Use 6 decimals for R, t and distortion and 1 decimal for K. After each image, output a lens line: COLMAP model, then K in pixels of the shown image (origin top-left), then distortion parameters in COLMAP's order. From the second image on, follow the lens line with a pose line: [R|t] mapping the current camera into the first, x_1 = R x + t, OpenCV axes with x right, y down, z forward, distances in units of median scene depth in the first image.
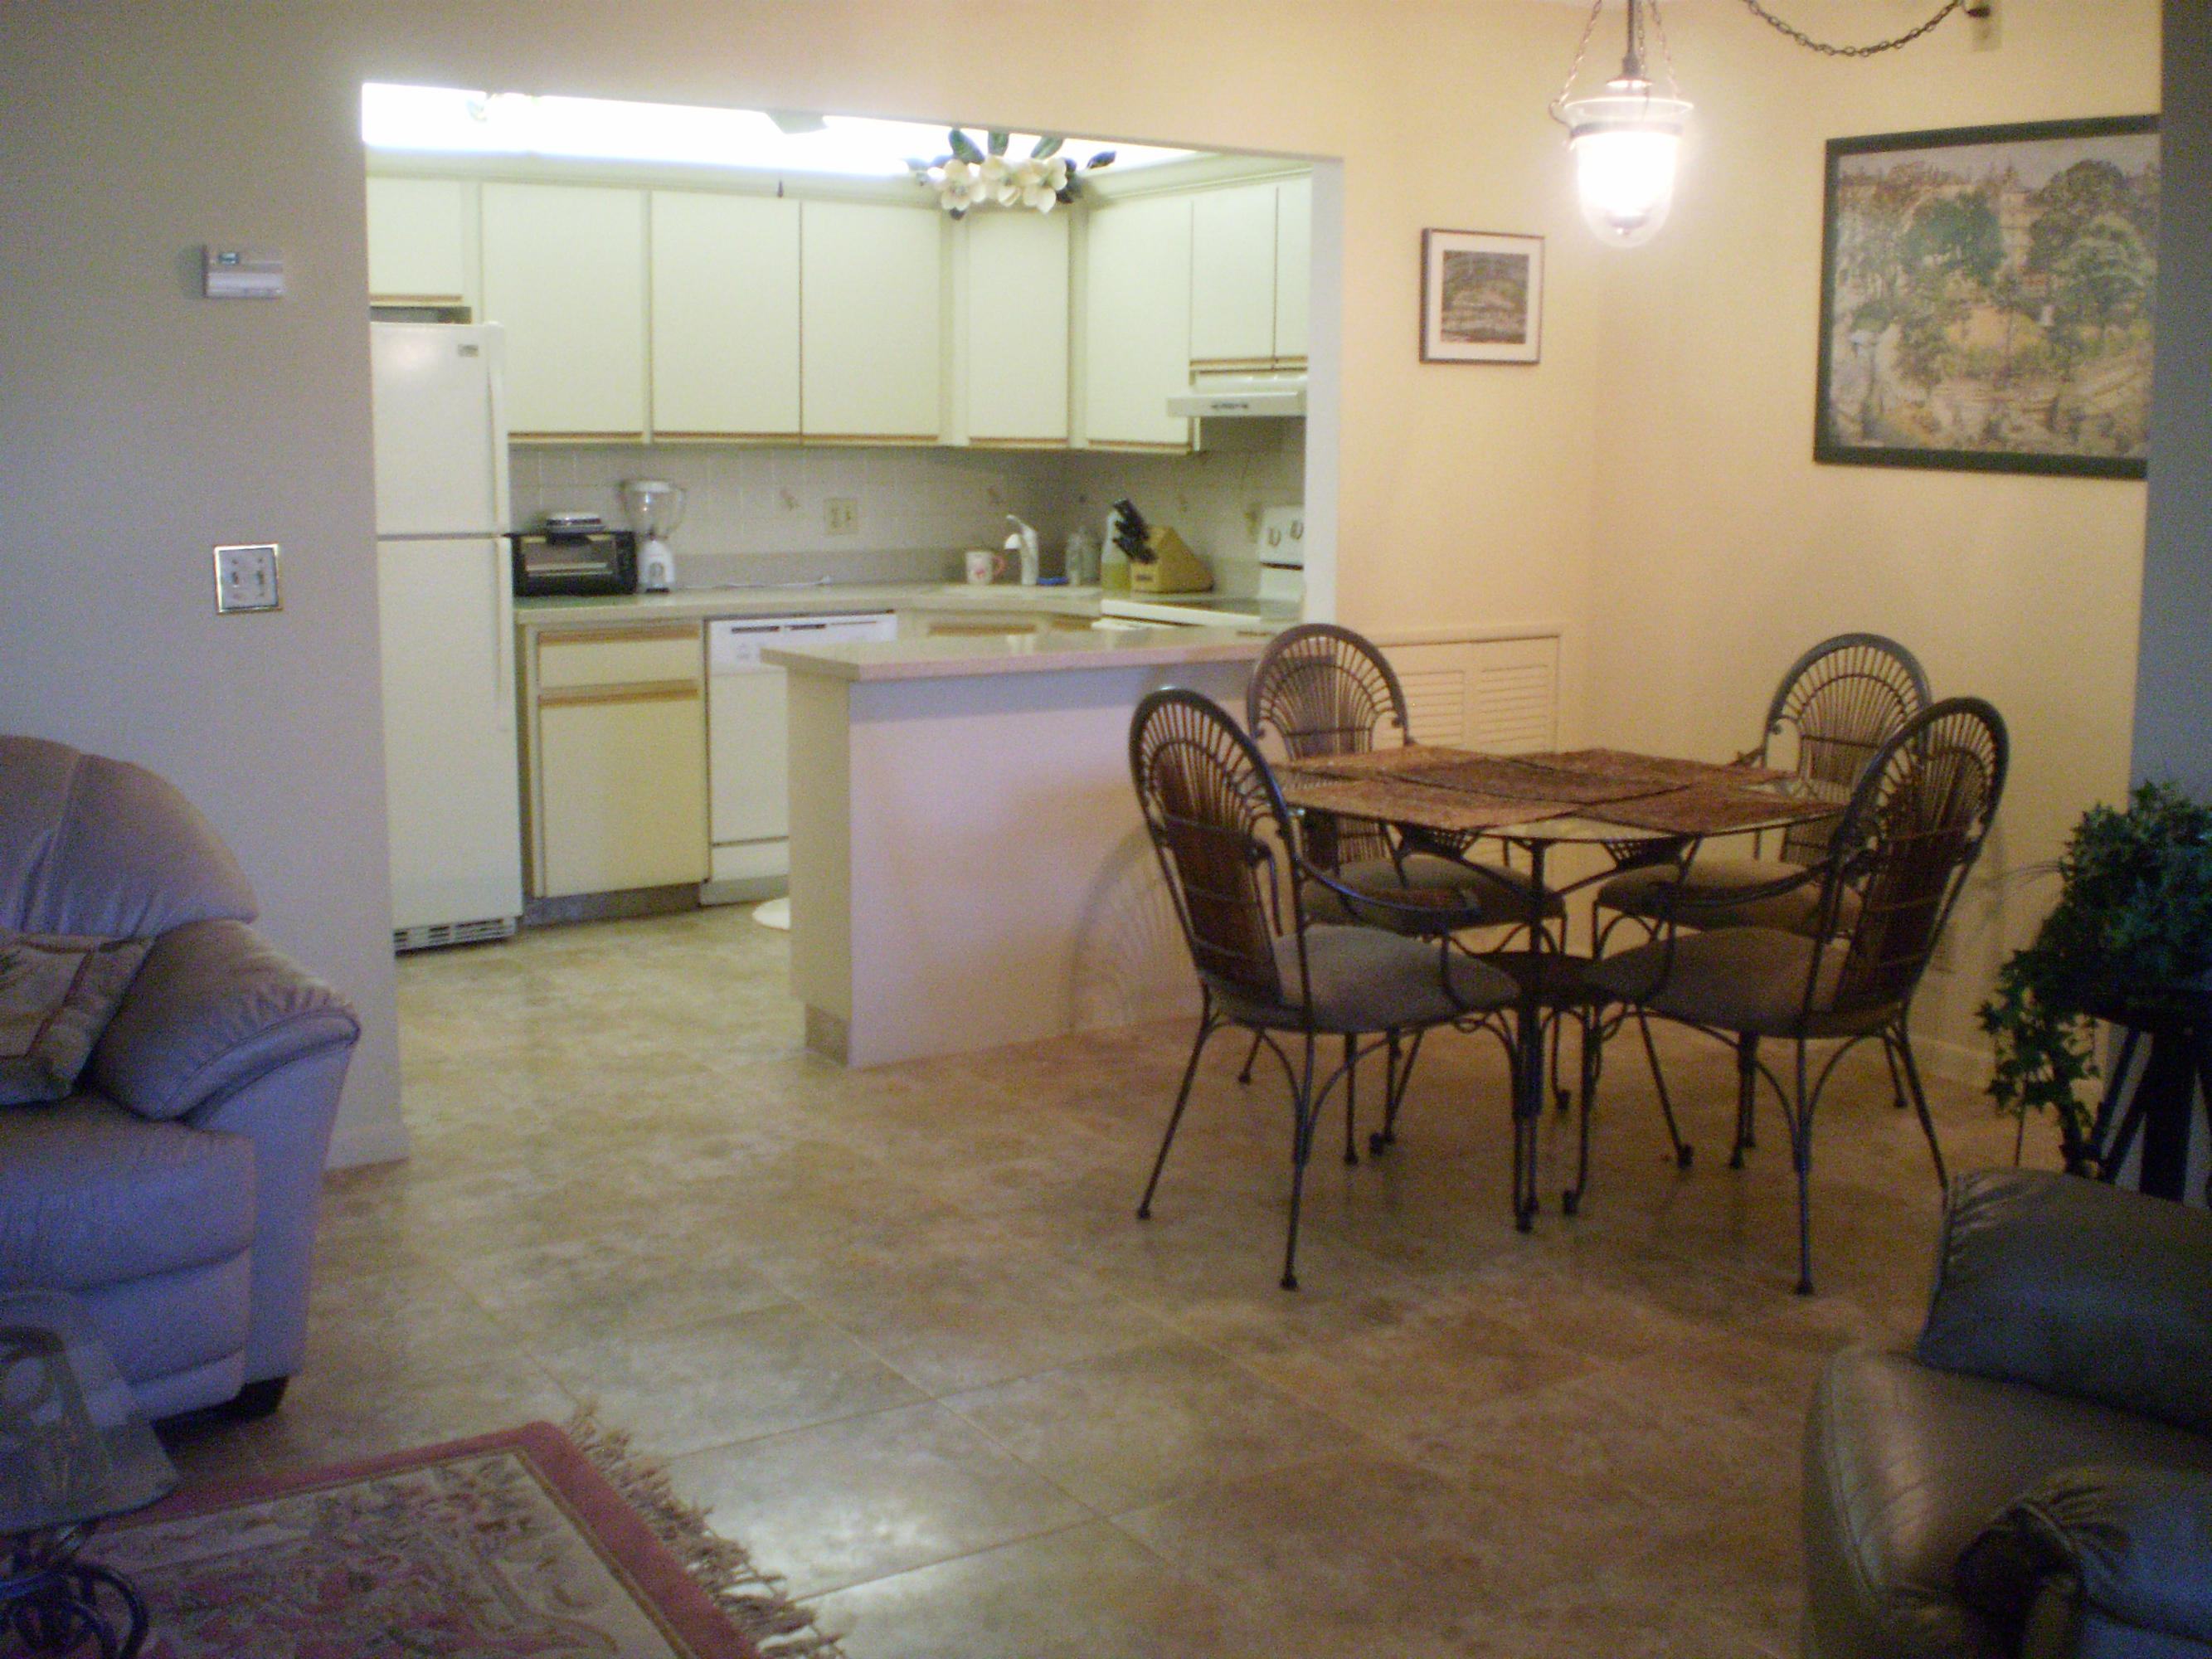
lens RADIAL K [[2405.8, 0, 1029.5], [0, 2405.8, 824.7], [0, 0, 1]] dist [0.108554, -0.010912]
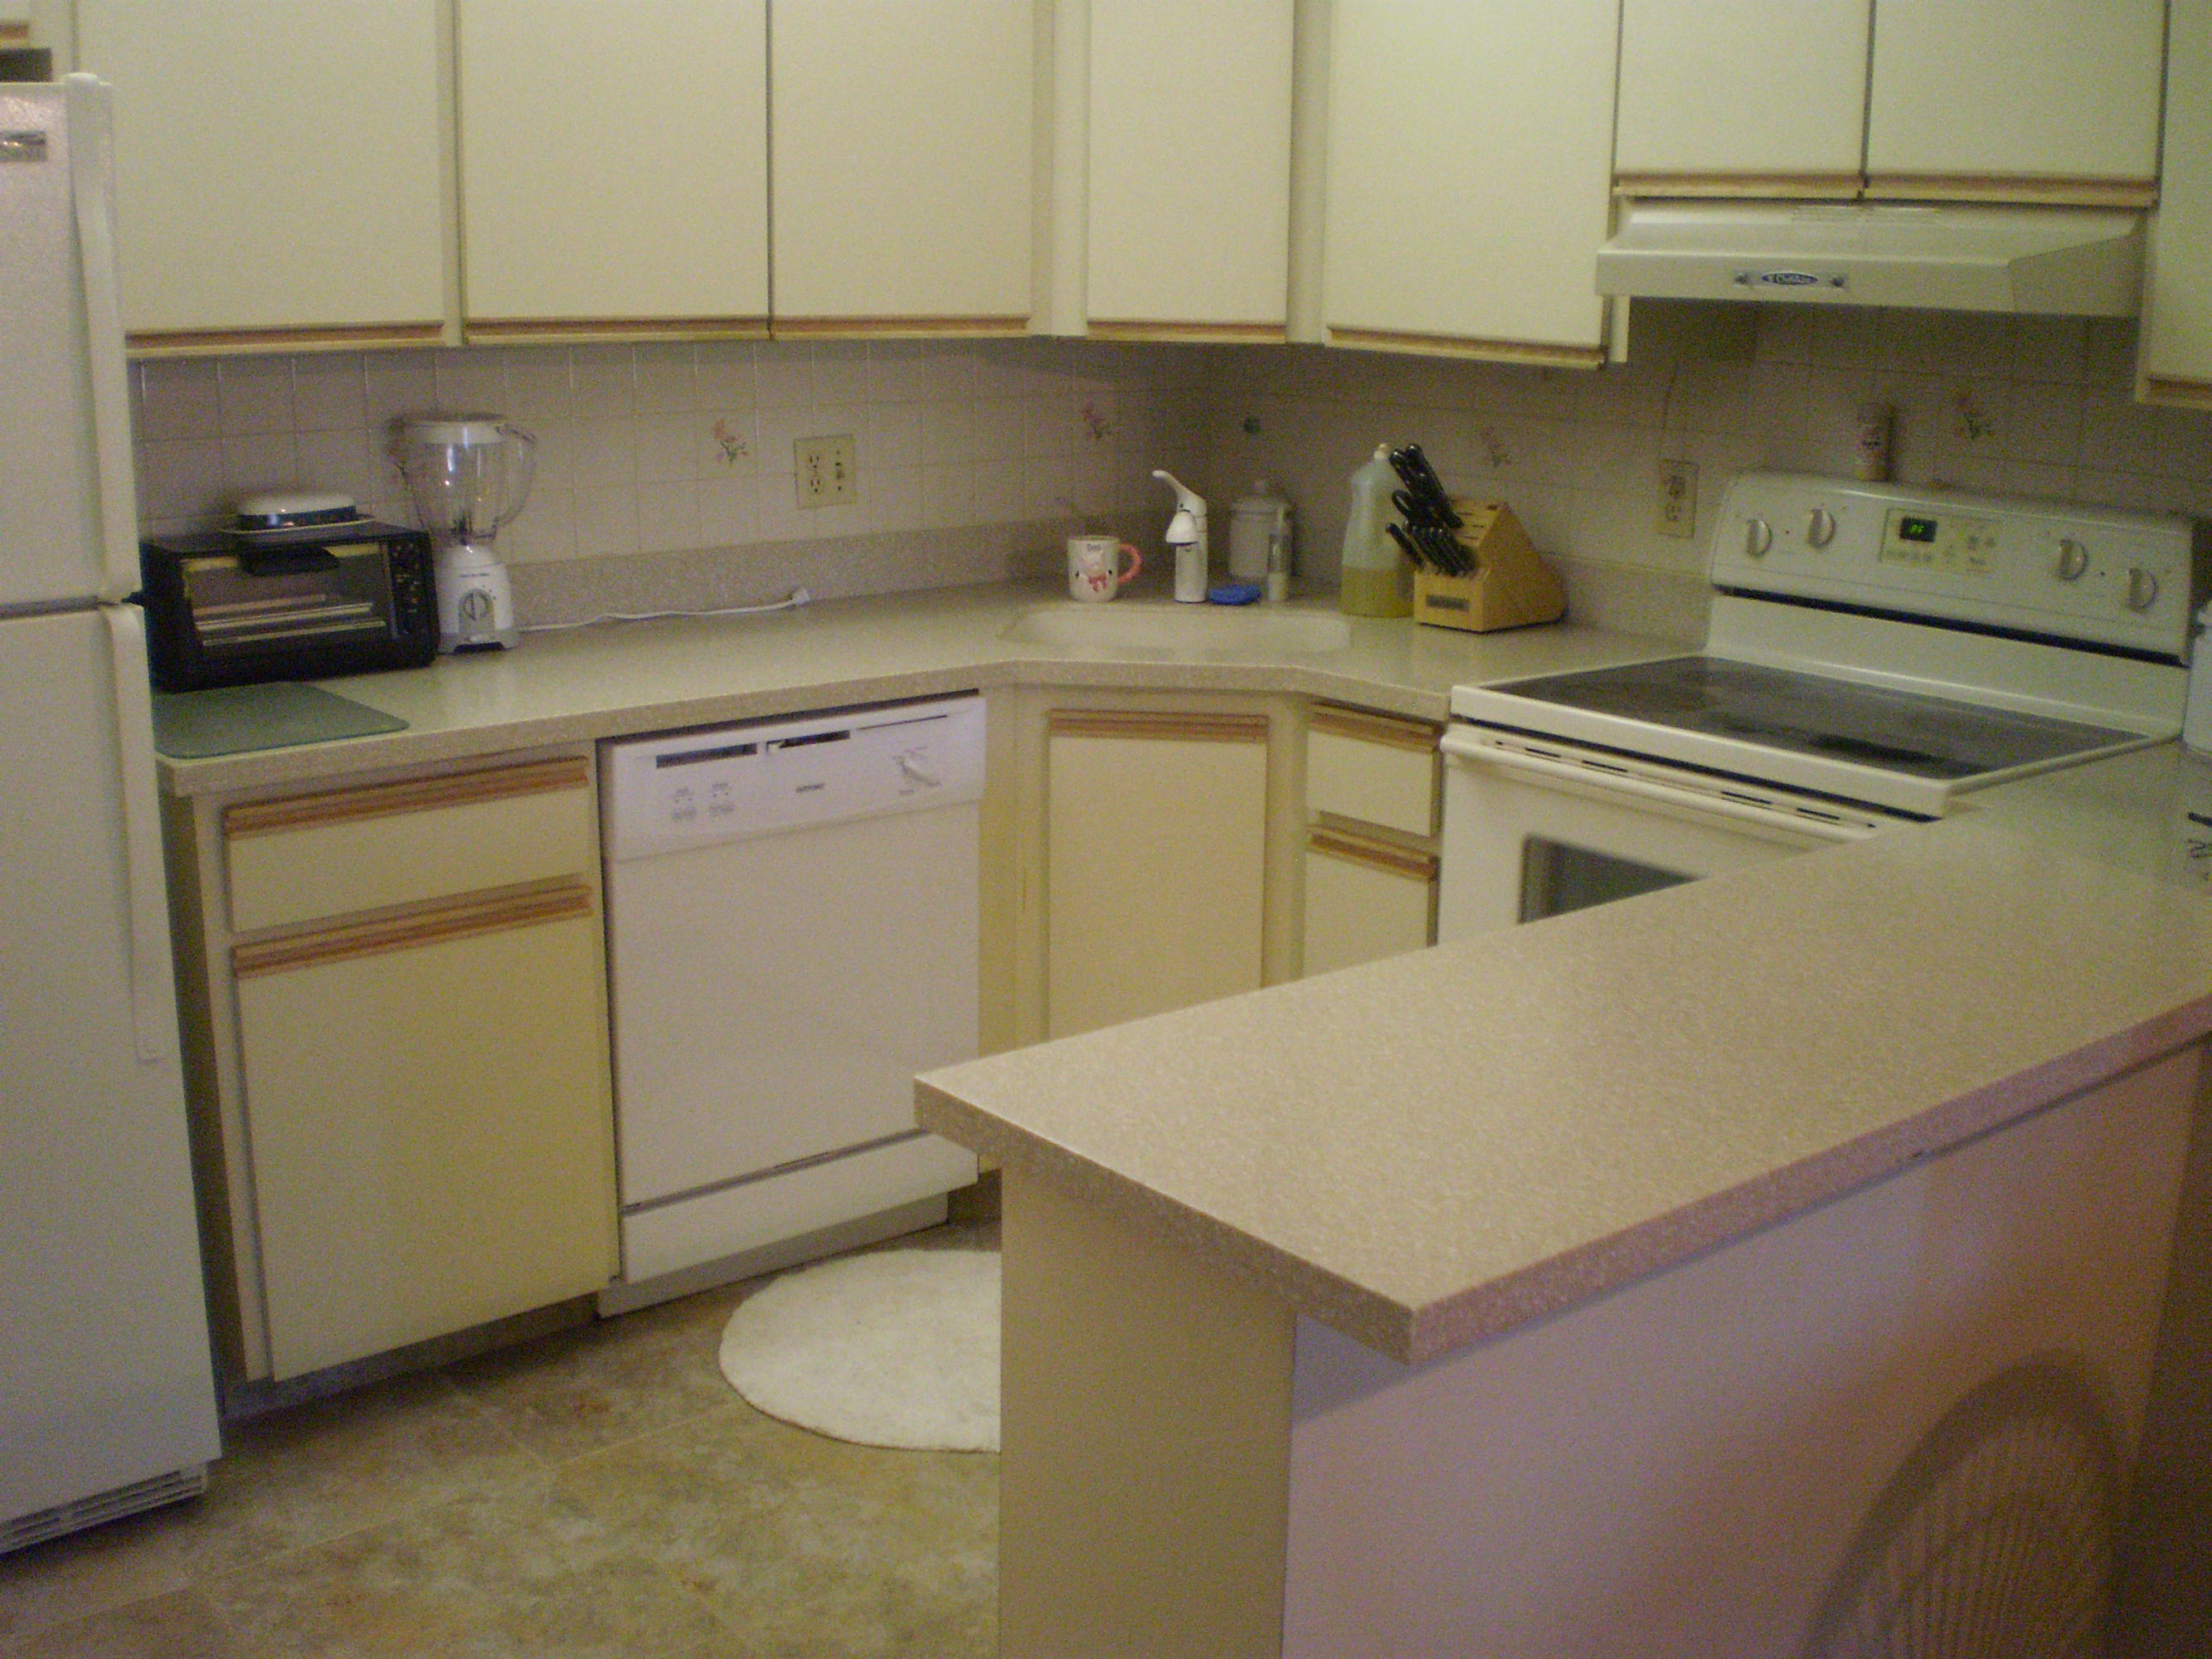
lens RADIAL K [[2443.3, 0, 1100.9], [0, 2443.3, 893.7], [0, 0, 1]] dist [0.000261, -0.231662]
pose [[0.991769, -0.025236, 0.125526, -0.091501], [0.012691, 0.994932, 0.099750, -0.093241], [-0.127407, -0.097336, 0.987063, 0.489408]]
